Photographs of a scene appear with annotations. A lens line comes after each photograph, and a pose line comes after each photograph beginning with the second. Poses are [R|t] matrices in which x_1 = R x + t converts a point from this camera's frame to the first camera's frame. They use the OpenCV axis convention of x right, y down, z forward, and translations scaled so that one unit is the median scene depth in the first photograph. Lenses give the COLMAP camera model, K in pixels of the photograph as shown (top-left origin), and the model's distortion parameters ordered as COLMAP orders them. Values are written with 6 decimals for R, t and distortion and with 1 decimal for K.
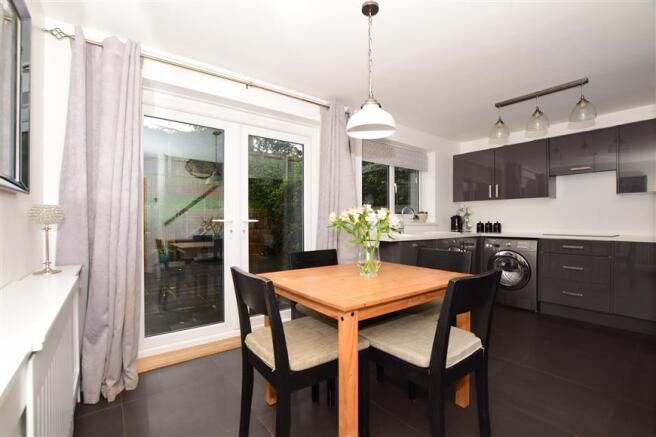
lens RADIAL K [[306.1, 0, 328.0], [0, 306.1, 218.5], [0, 0, 1]] dist [-0.001981, -0.000299]
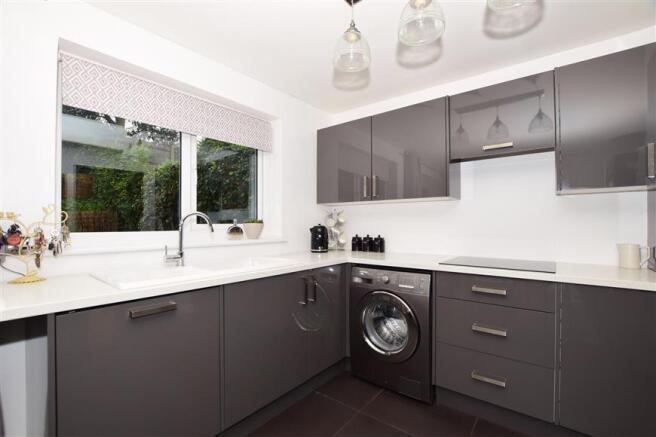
lens RADIAL K [[306.1, 0, 328.0], [0, 306.1, 218.5], [0, 0, 1]] dist [-0.001981, -0.000299]
pose [[0.975340, -0.001325, 0.220705, 0.309327], [0.003242, 0.999960, -0.008328, -0.019503], [-0.220686, 0.008838, 0.975305, 0.405990]]
